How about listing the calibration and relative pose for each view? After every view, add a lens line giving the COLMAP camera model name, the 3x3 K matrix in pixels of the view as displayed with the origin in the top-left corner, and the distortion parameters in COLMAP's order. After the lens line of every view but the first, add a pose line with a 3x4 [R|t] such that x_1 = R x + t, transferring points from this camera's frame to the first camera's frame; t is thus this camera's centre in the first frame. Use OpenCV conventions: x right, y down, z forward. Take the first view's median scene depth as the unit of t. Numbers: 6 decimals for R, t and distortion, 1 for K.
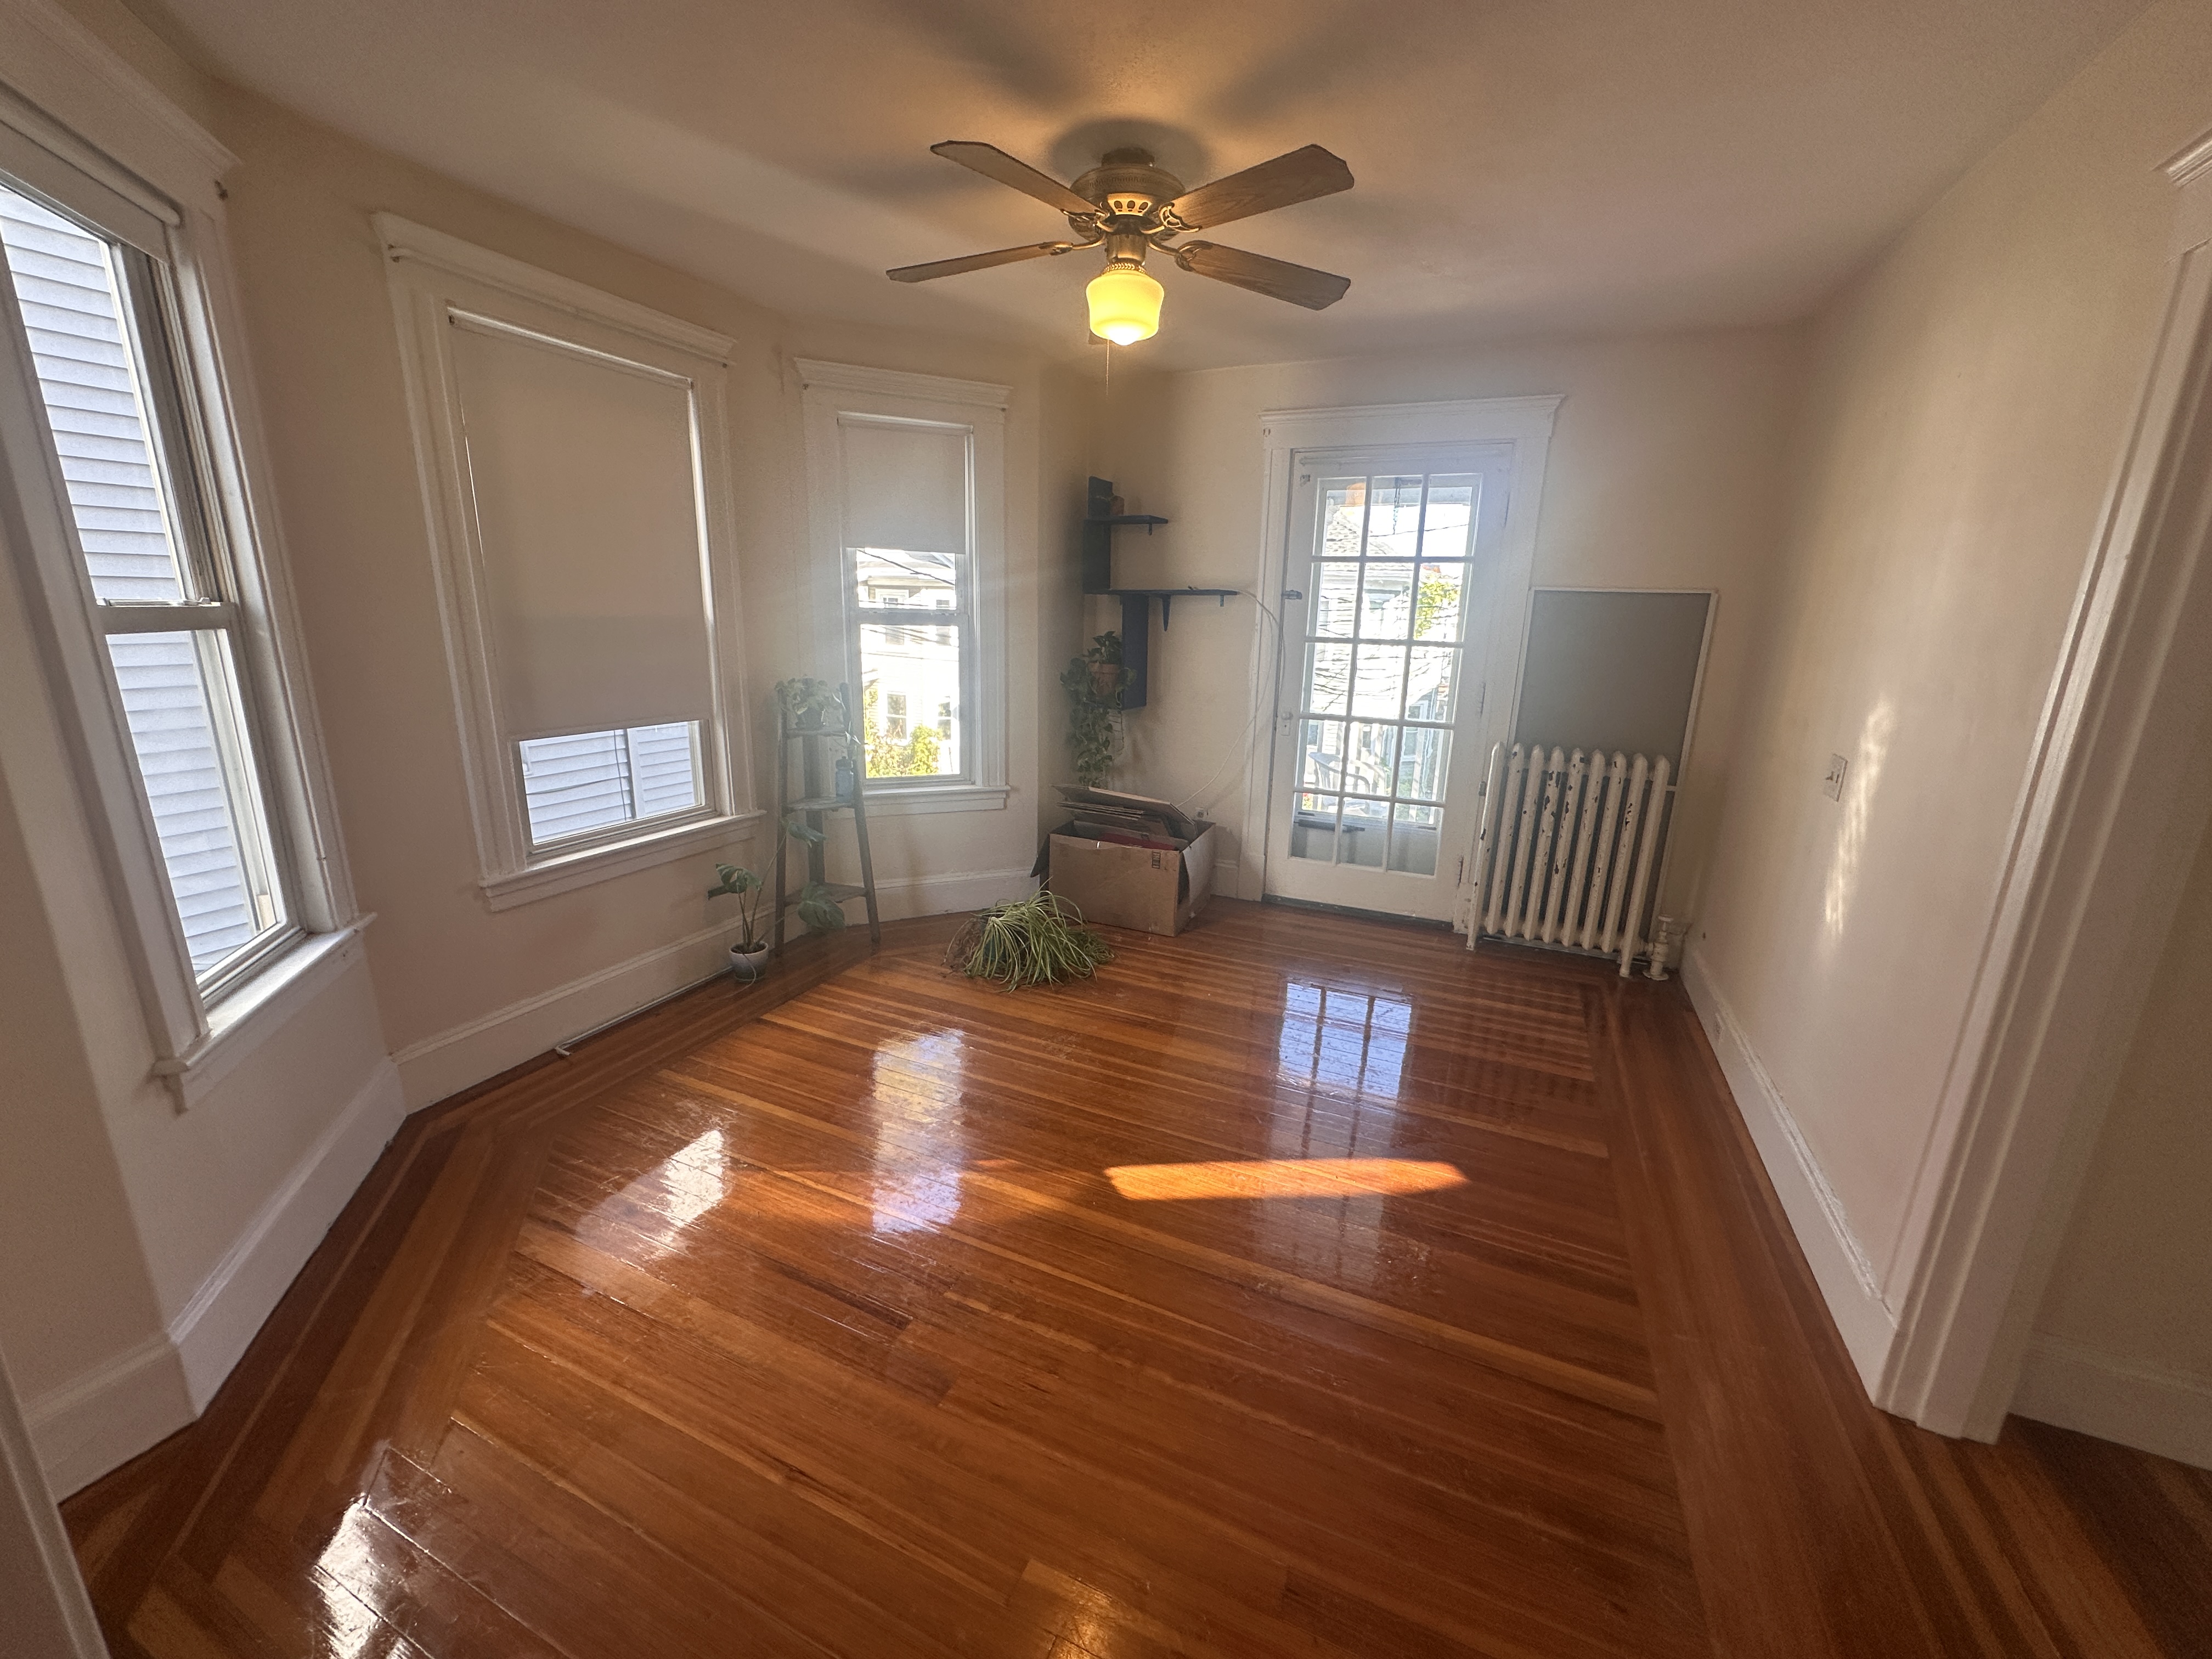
lens RADIAL K [[883.5, 0, 1107.6], [0, 883.5, 831.3], [0, 0, 1]] dist [0.001936, 0.000260]
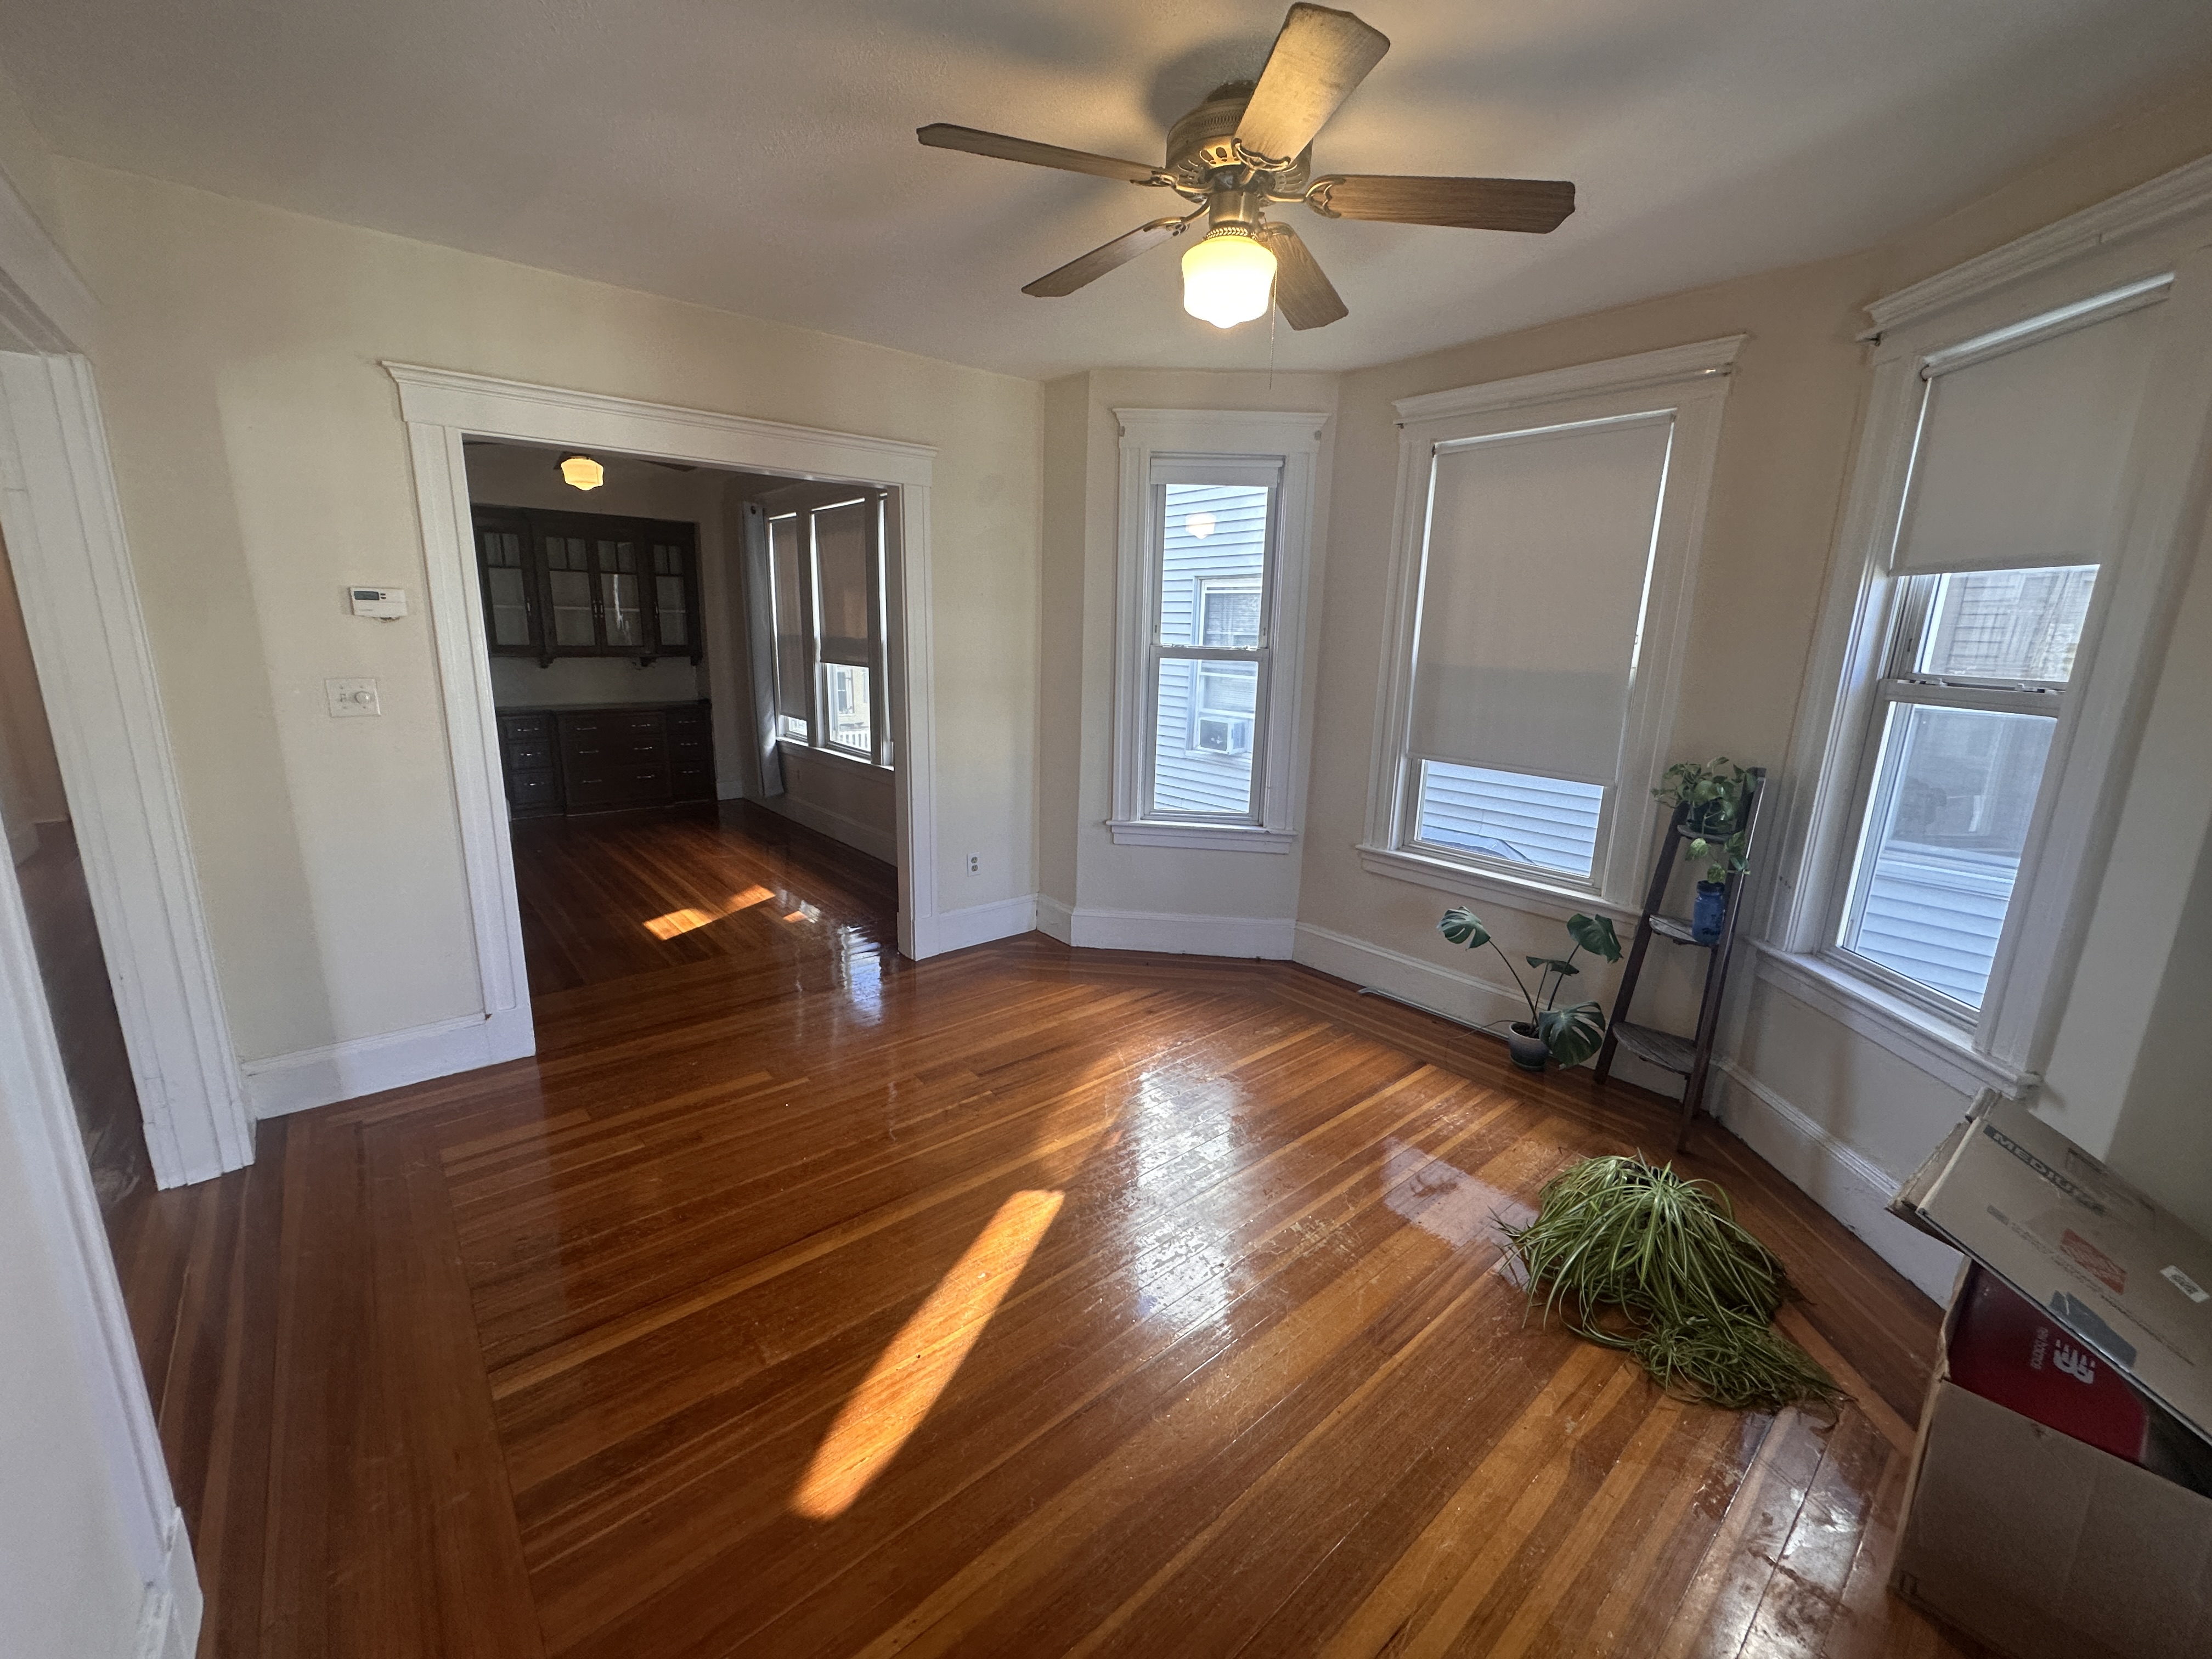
lens RADIAL K [[883.5, 0, 1107.6], [0, 883.5, 831.3], [0, 0, 1]] dist [0.001936, 0.000260]
pose [[-0.428089, 0.162419, -0.889022, 0.560816], [-0.260400, 0.919830, 0.293437, -0.211626], [0.865409, 0.357118, -0.351475, 0.873279]]
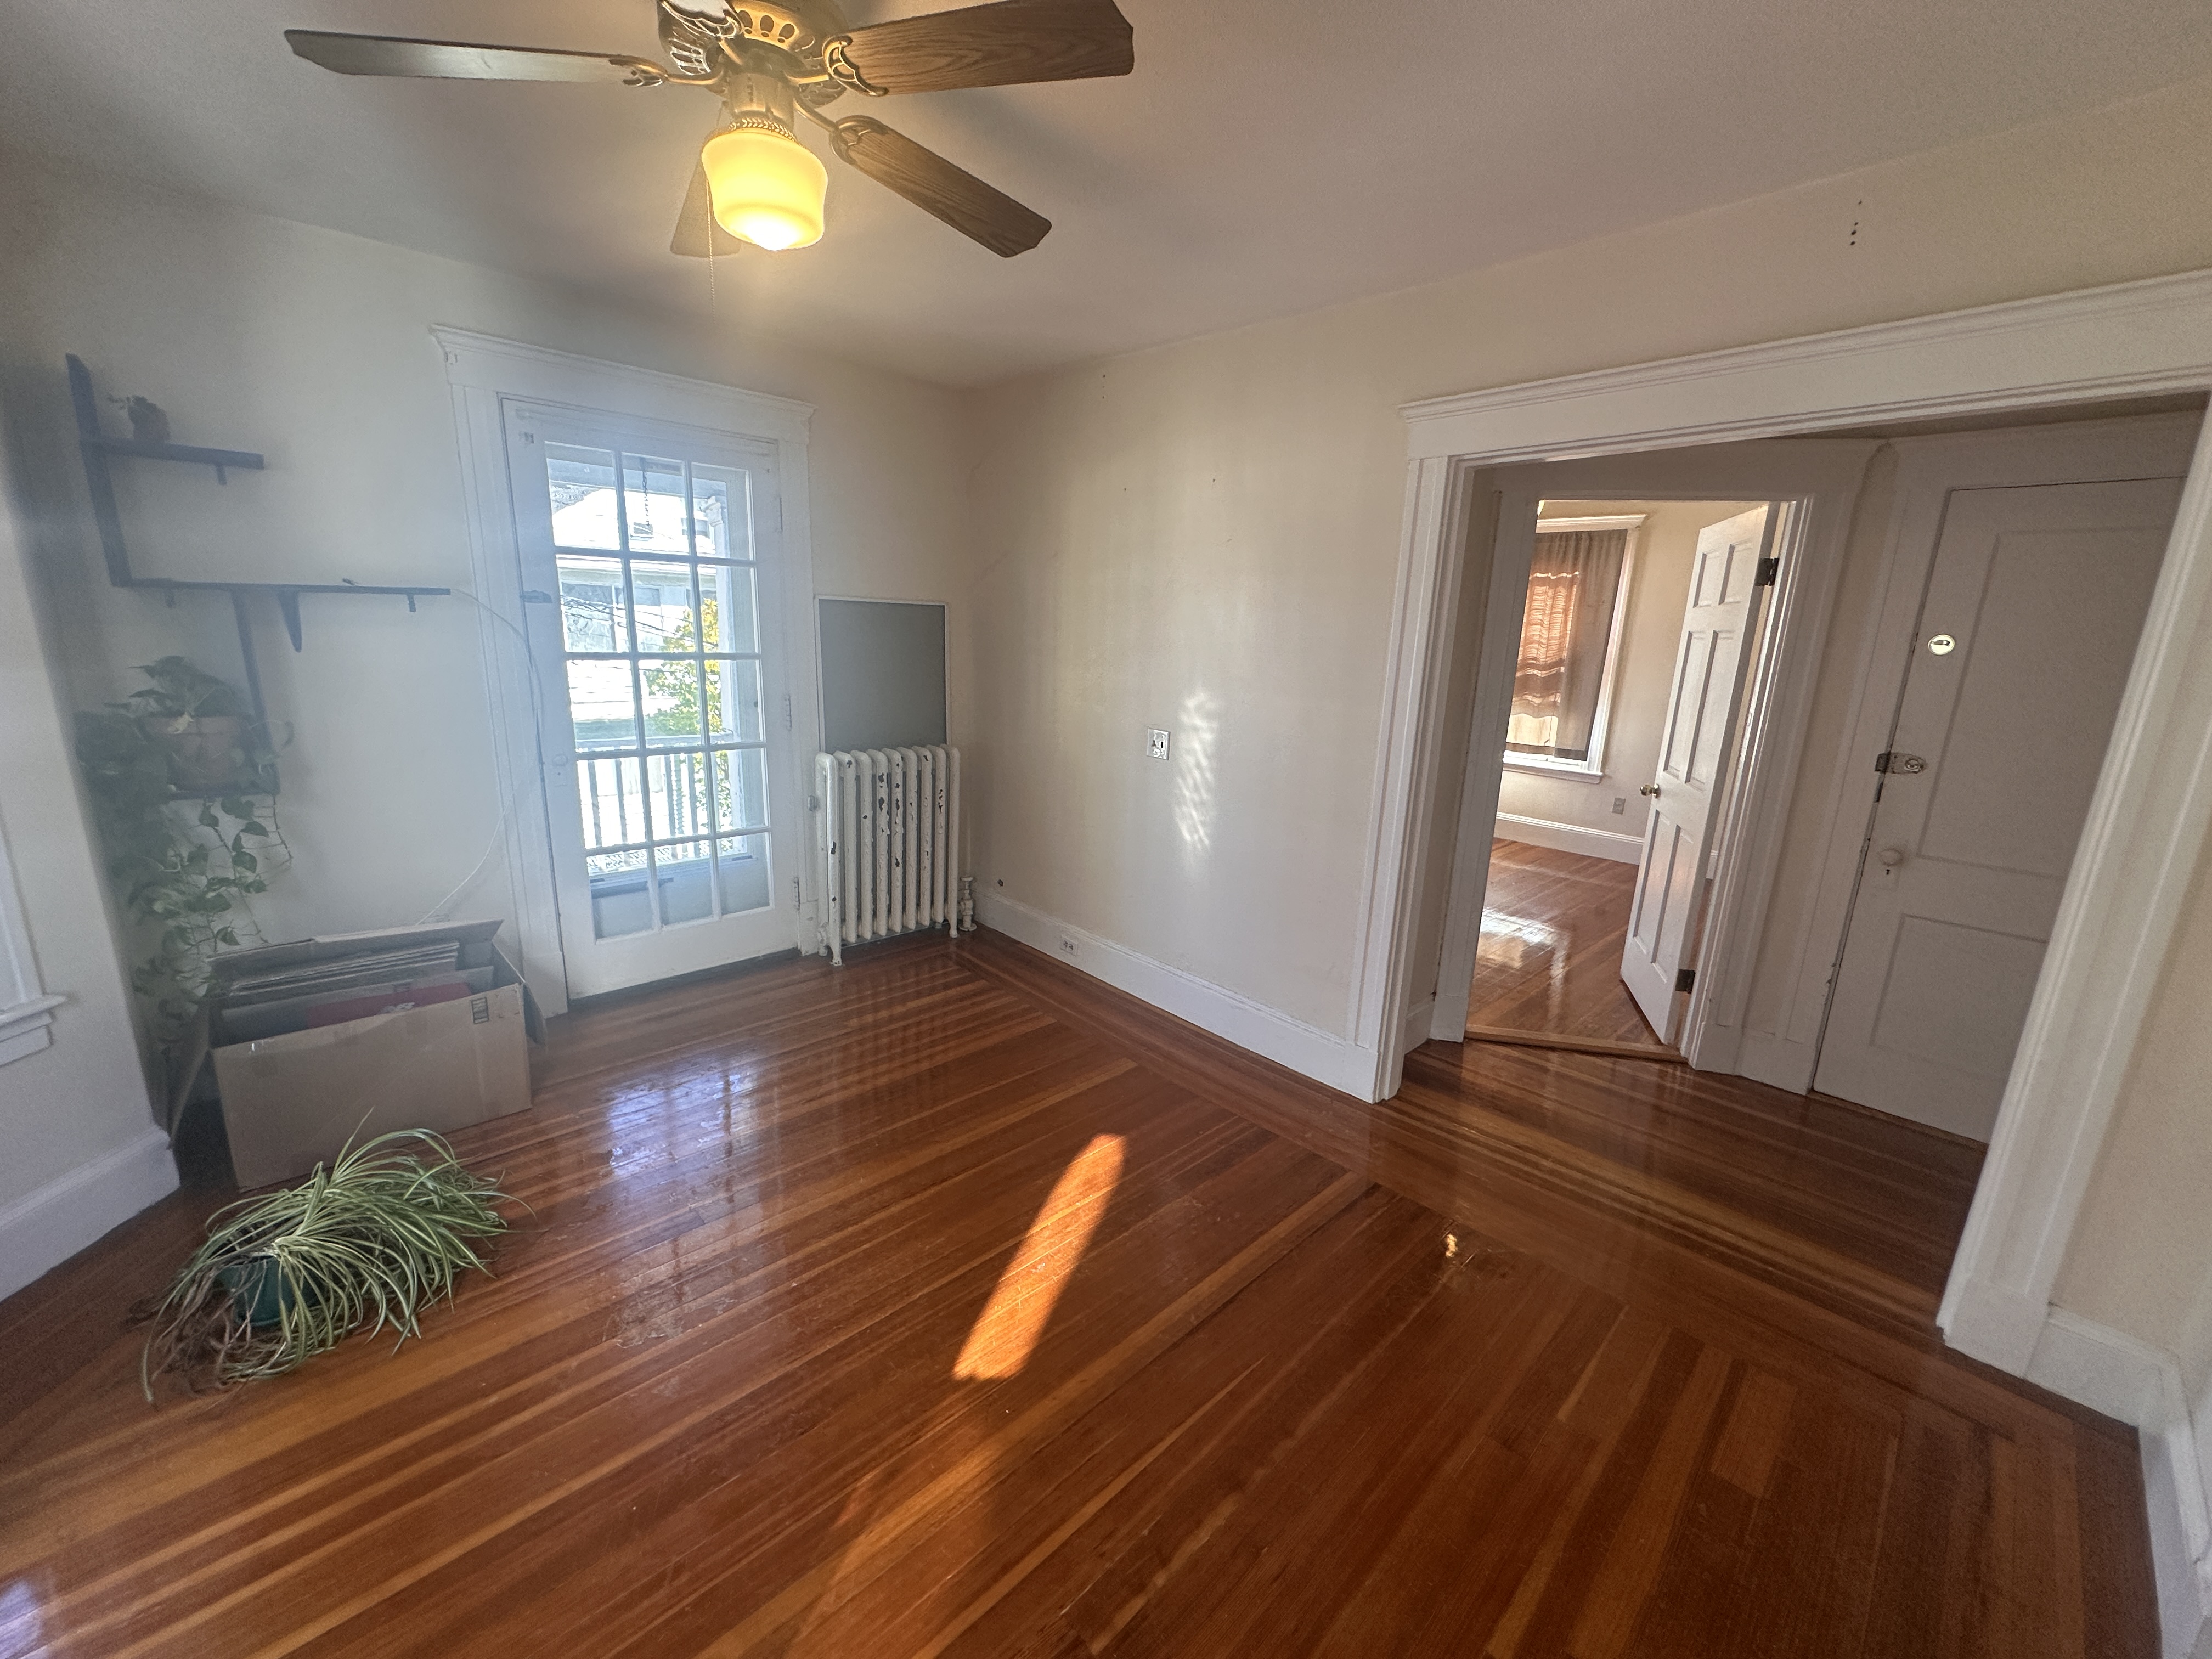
lens RADIAL K [[883.5, 0, 1107.6], [0, 883.5, 831.3], [0, 0, 1]] dist [0.001936, 0.000260]
pose [[0.375301, -0.224853, 0.899216, -0.372530], [0.206186, 0.966076, 0.155516, -0.114684], [-0.903679, 0.127040, 0.408931, 0.354135]]
